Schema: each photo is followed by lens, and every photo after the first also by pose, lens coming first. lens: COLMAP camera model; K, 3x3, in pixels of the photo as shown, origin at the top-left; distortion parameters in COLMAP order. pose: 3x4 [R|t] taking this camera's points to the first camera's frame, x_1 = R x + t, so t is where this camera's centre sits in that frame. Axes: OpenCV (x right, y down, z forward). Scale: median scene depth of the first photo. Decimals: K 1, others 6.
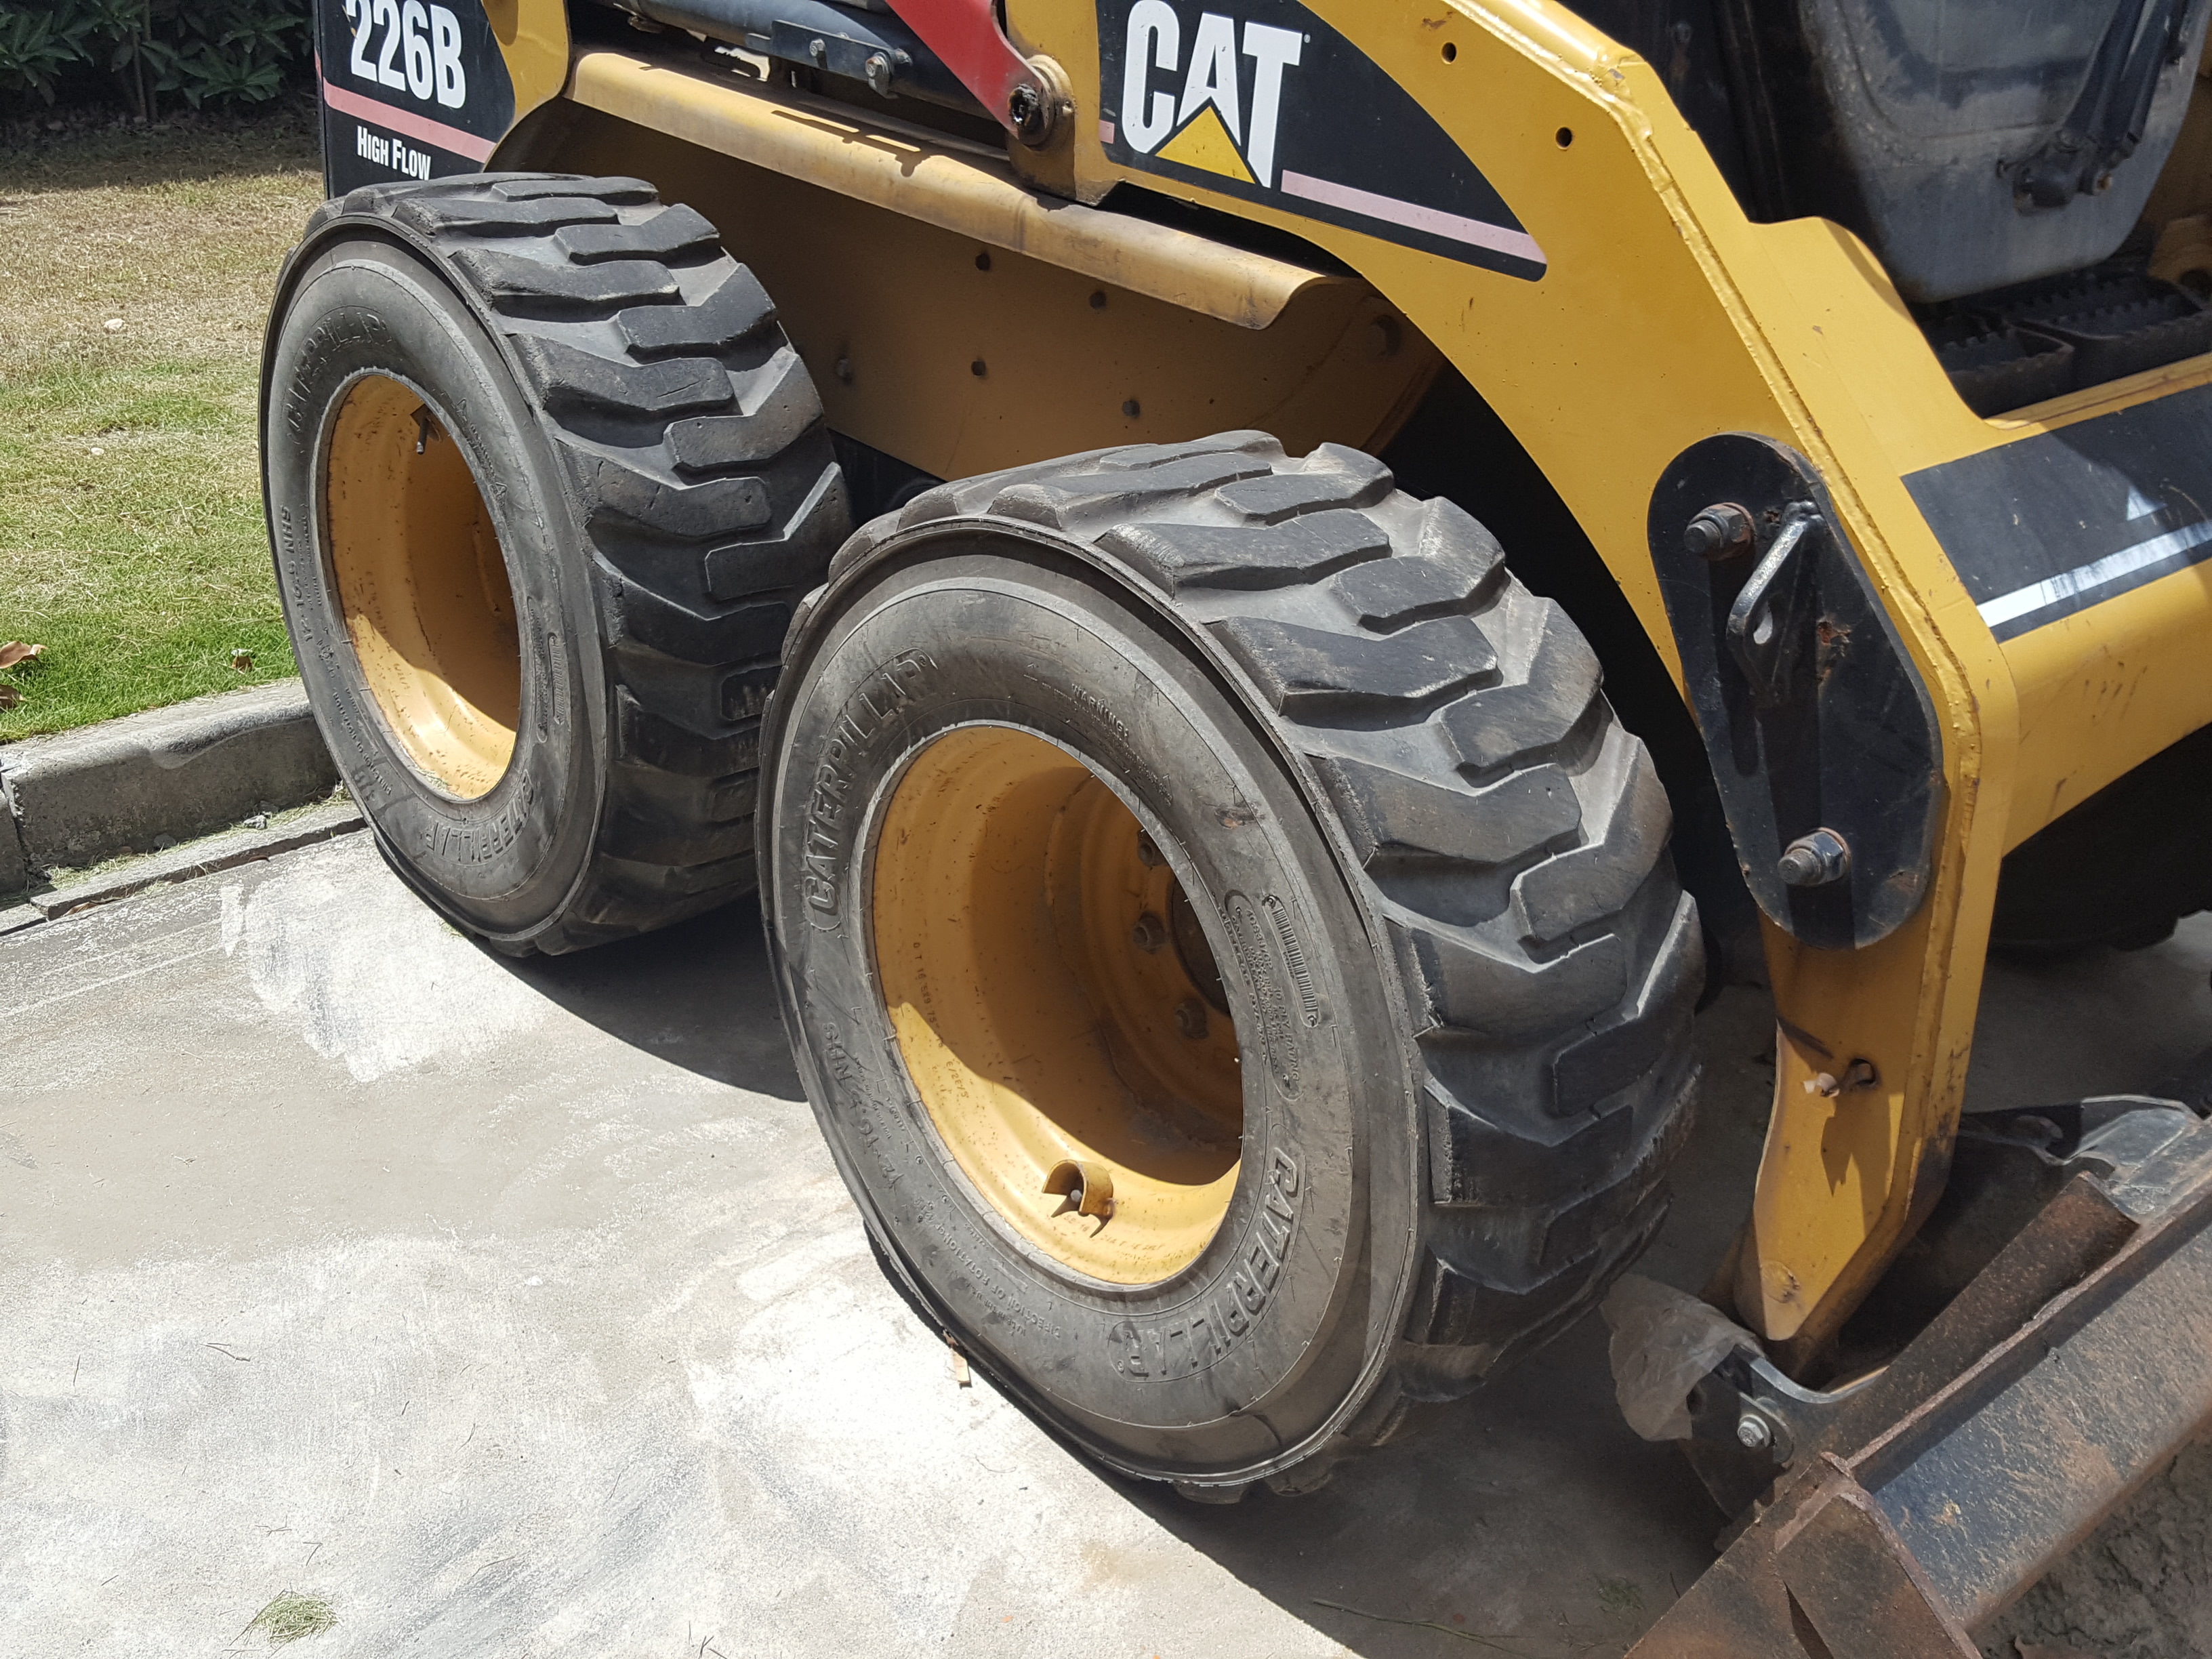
lens RADIAL K [[2183.3, 0, 1097.8], [0, 2183.3, 882.8], [0, 0, 1]] dist [0.172669, -0.334765]
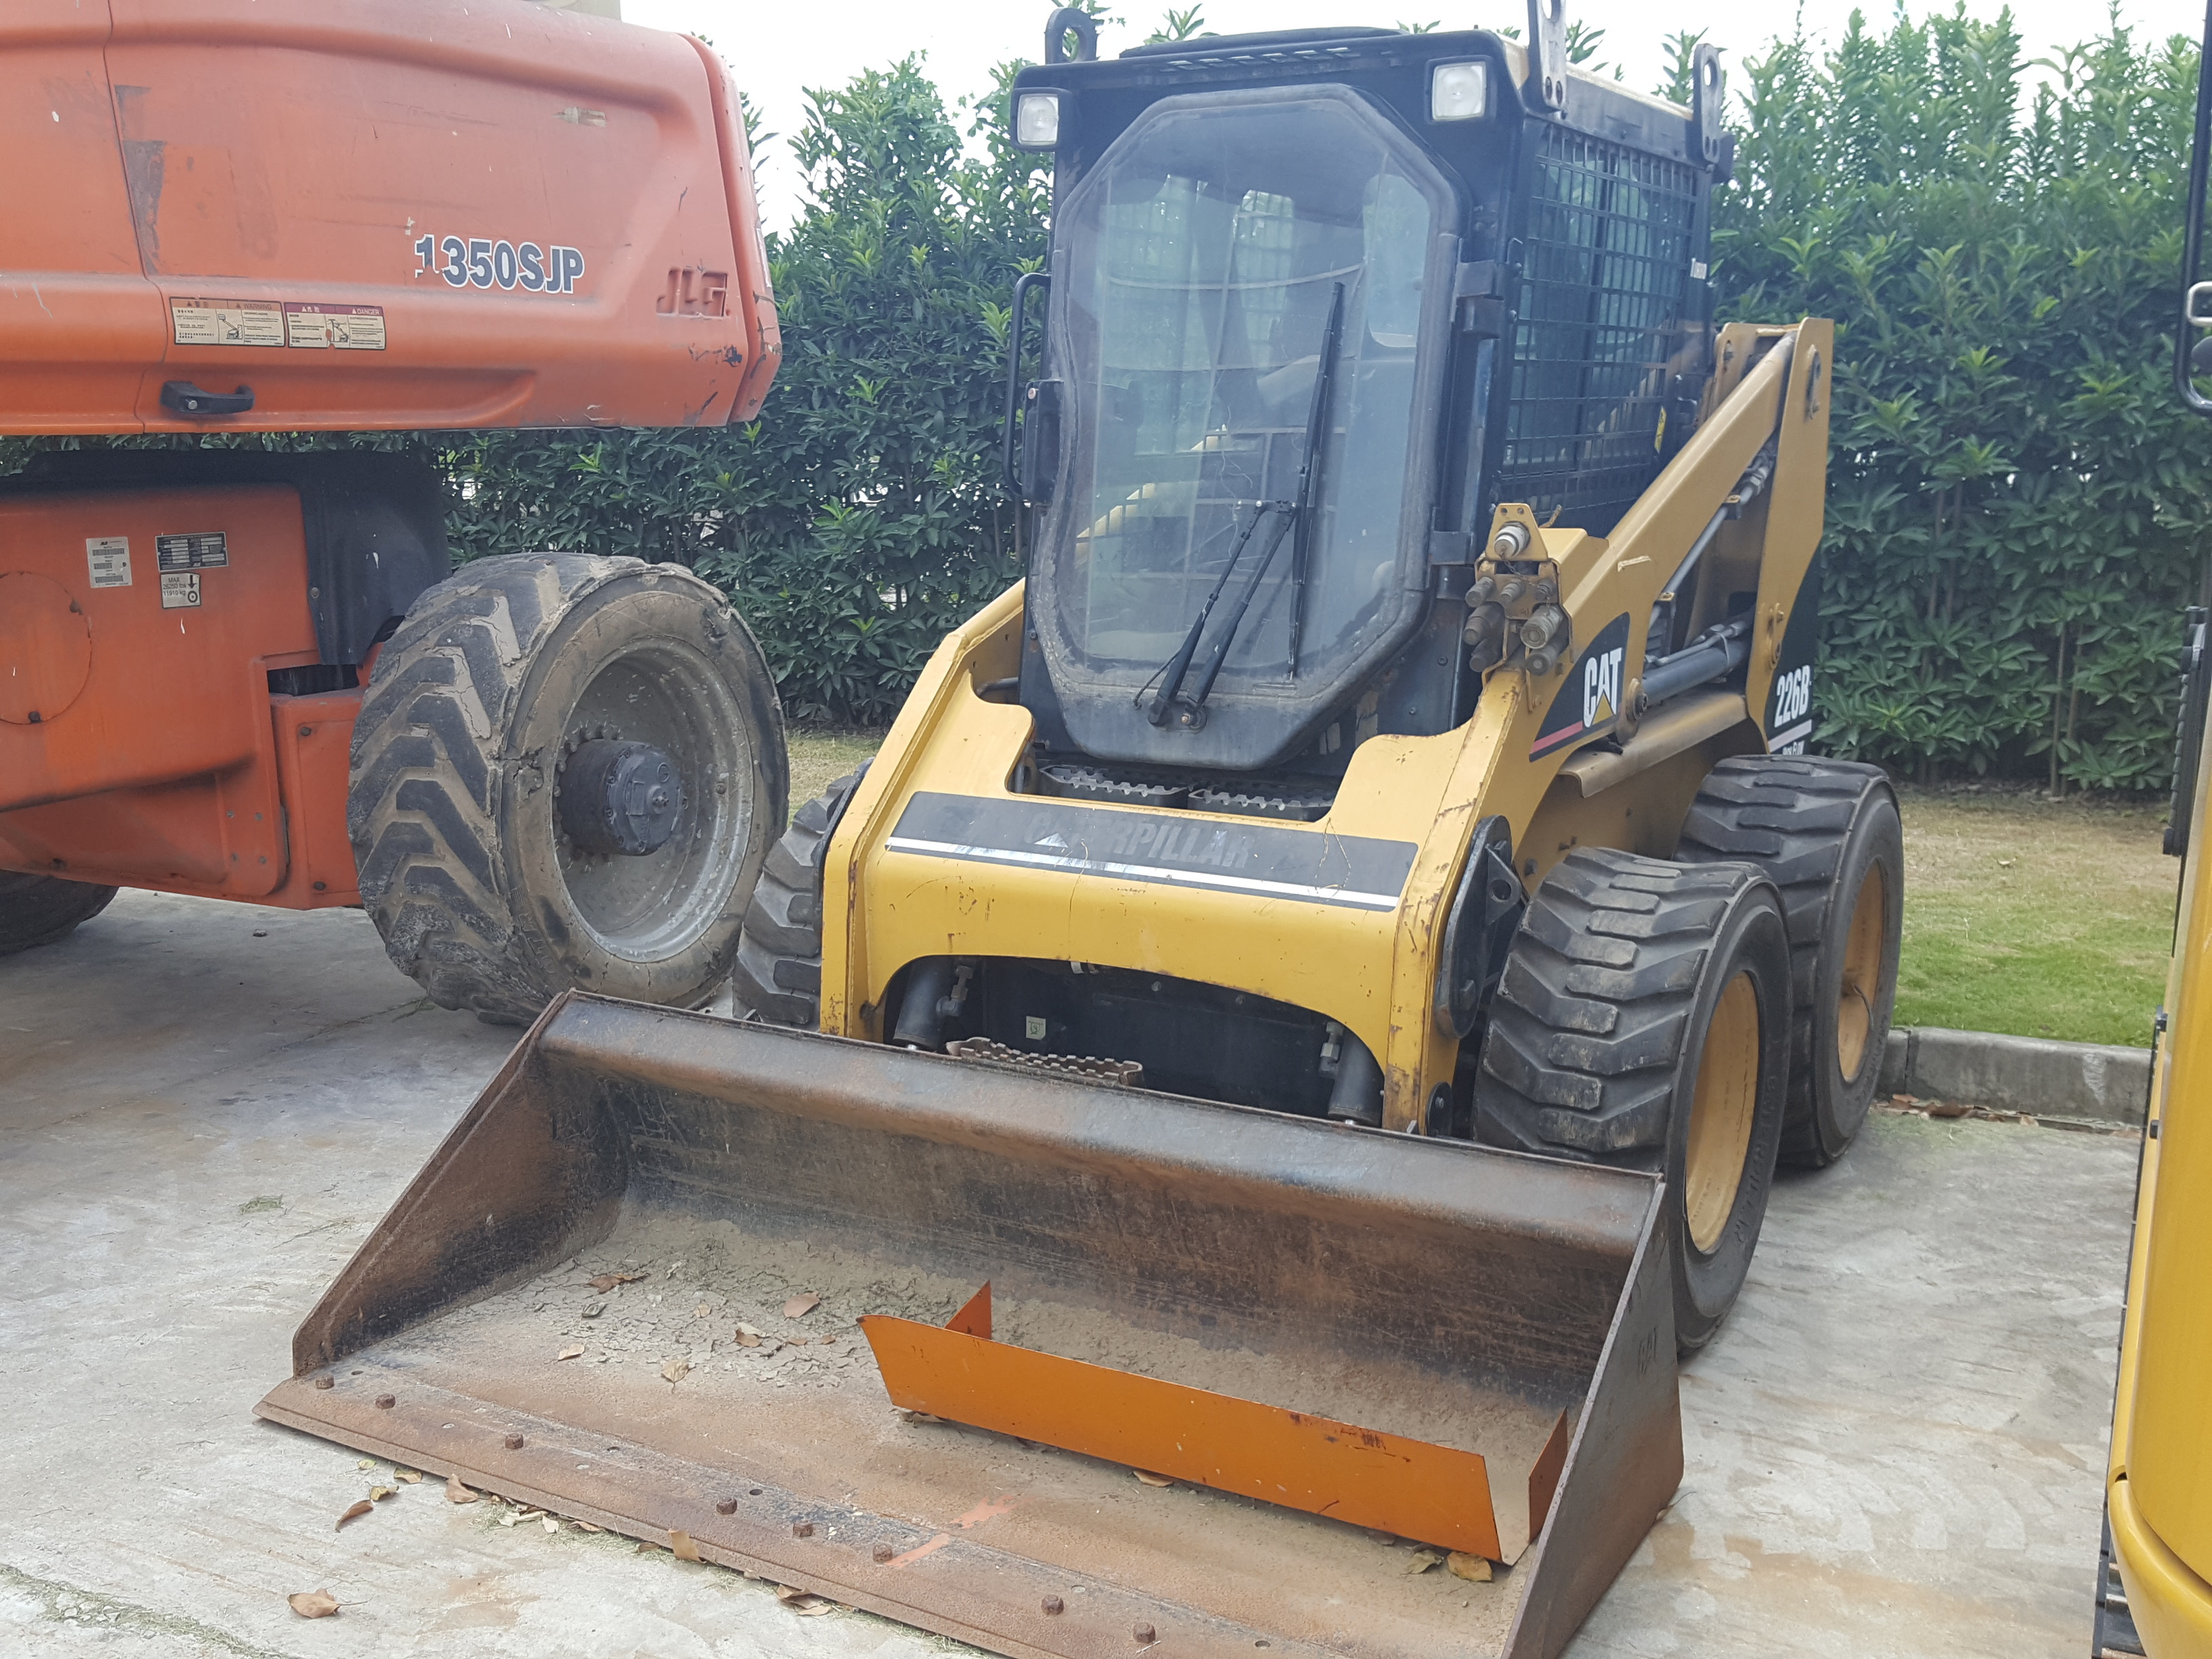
lens RADIAL K [[2217.4, 0, 1106.4], [0, 2217.4, 927.7], [0, 0, 1]] dist [0.157930, -0.288068]
pose [[0.314376, 0.153061, -0.936878, 2.249538], [-0.428521, 0.903524, 0.003818, -0.109156], [0.847075, 0.400272, 0.349637, 0.278682]]
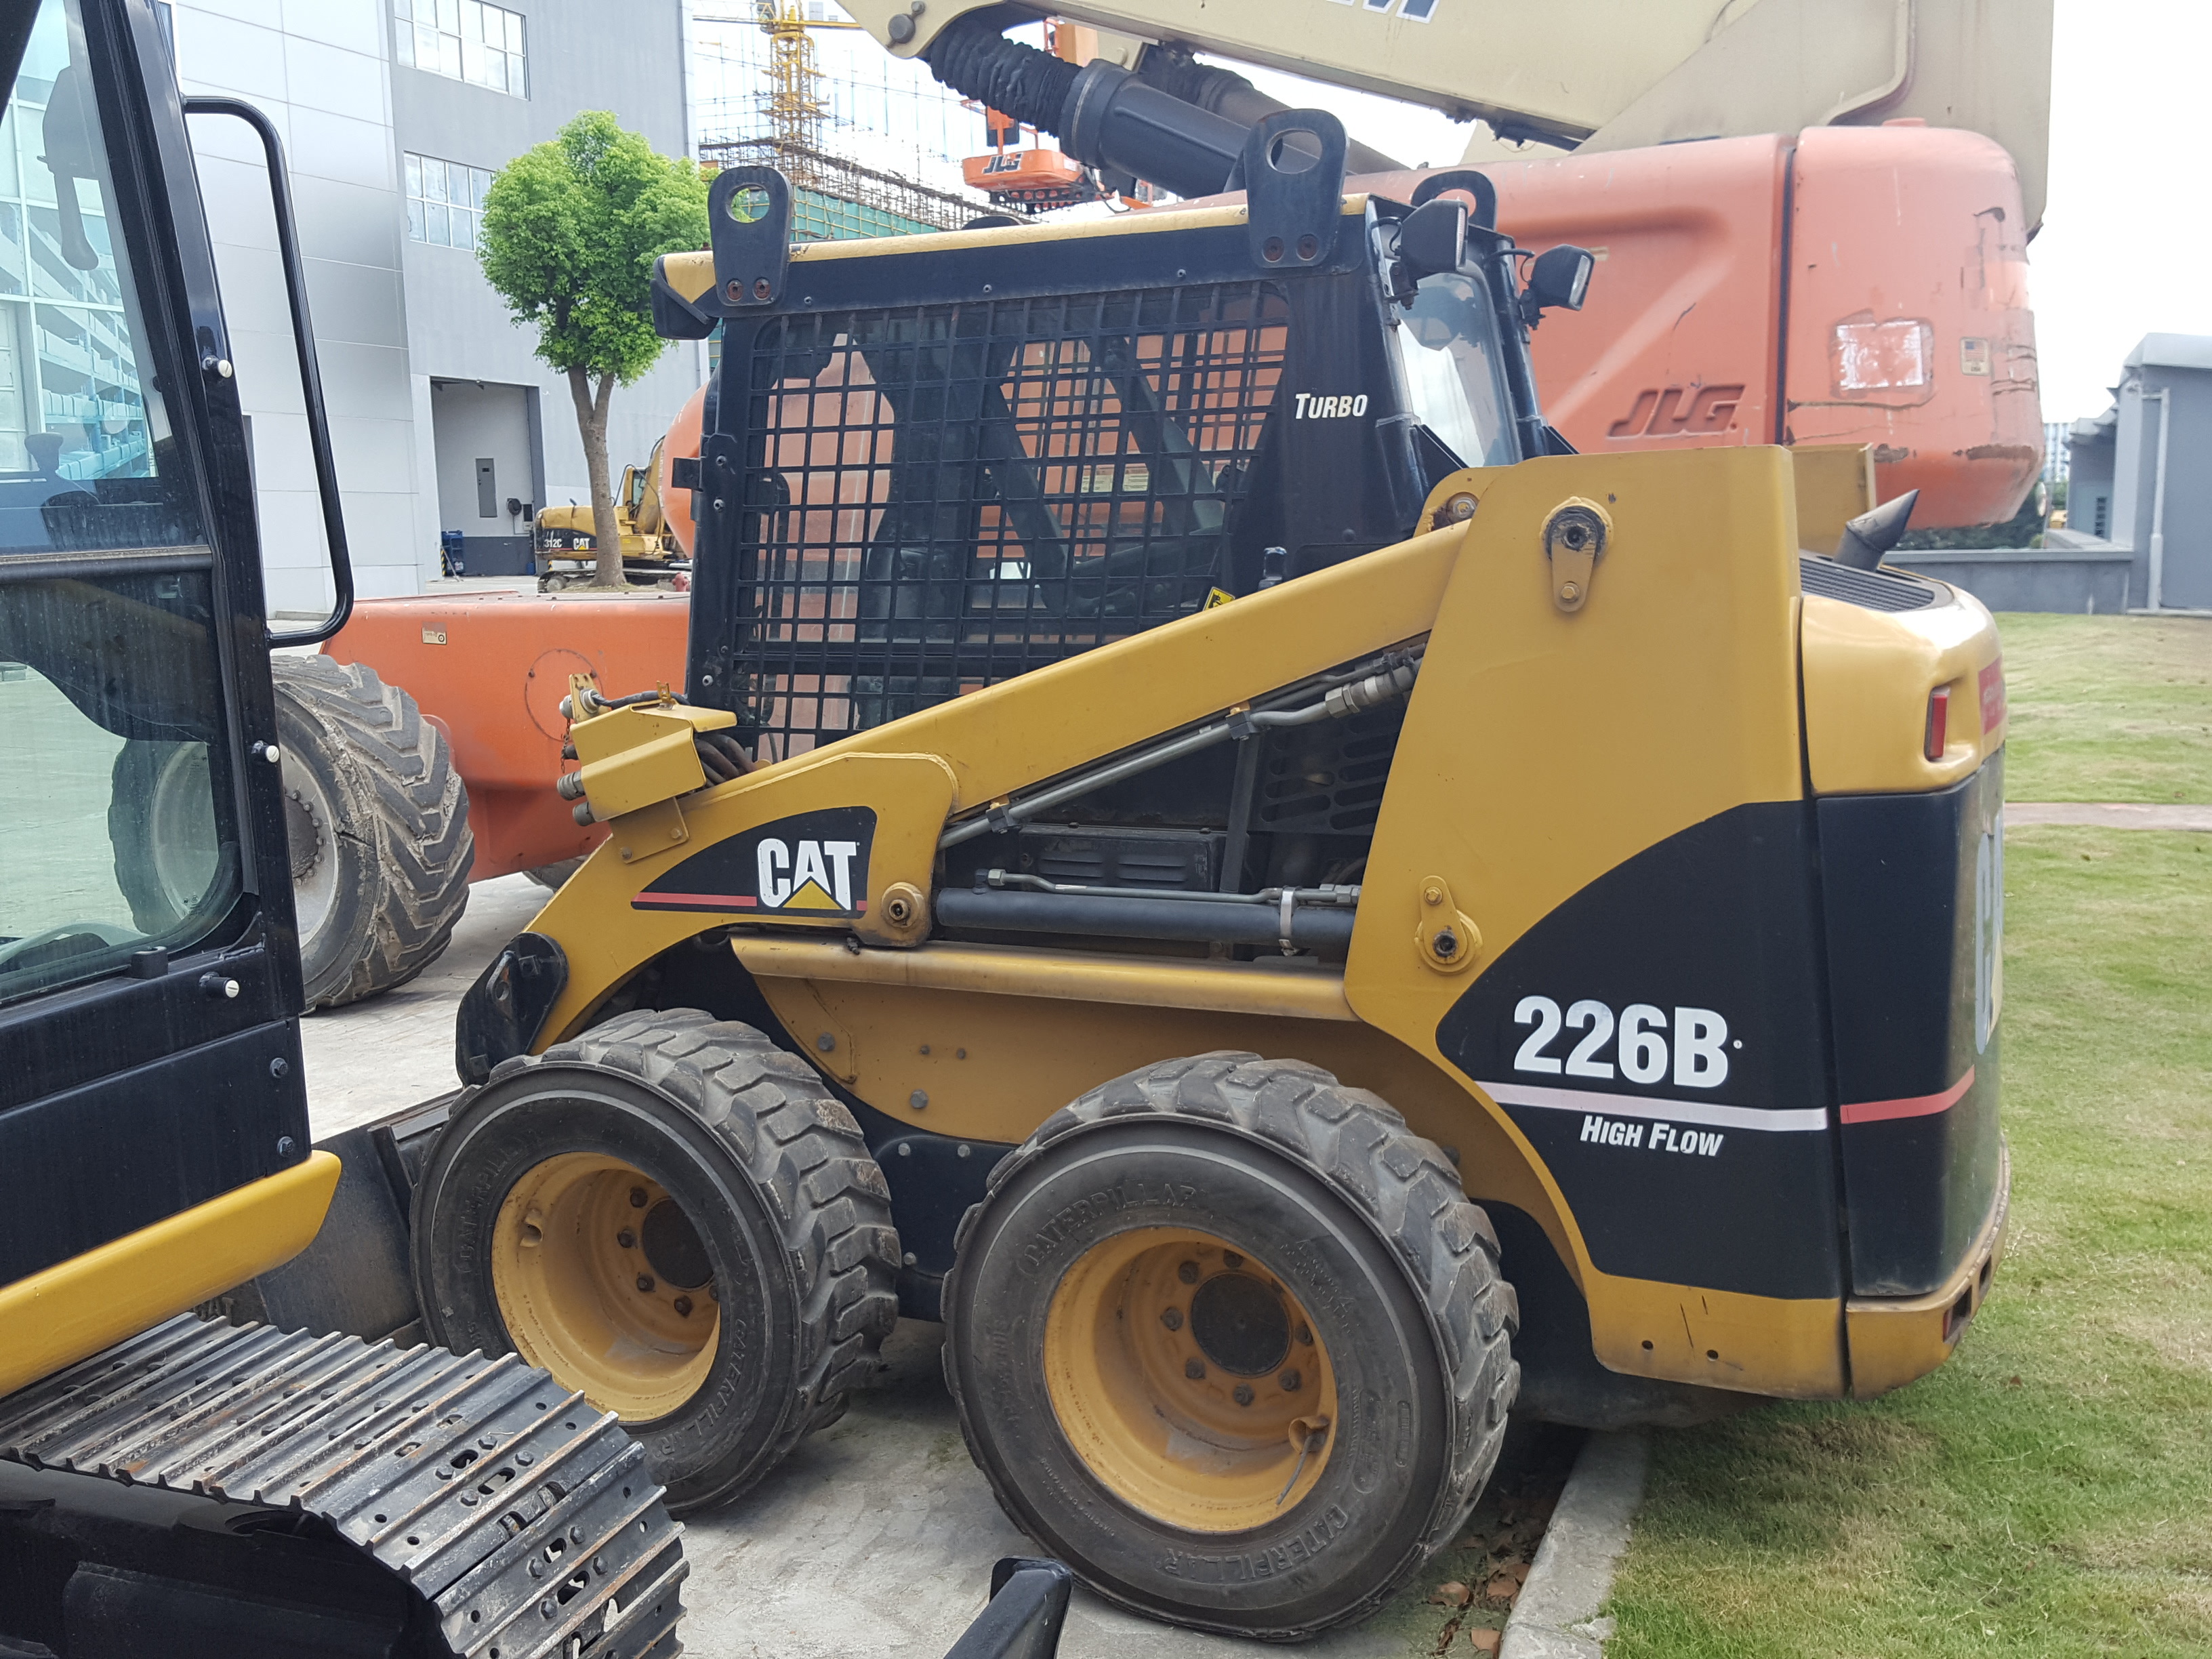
lens RADIAL K [[2115.4, 0, 1099.4], [0, 2115.4, 921.0], [0, 0, 1]] dist [0.151679, -0.321547]
pose [[-0.920702, 0.038675, -0.388346, 0.939881], [-0.211577, 0.786691, 0.579959, -1.564537], [0.327938, 0.616135, -0.716125, 2.684357]]
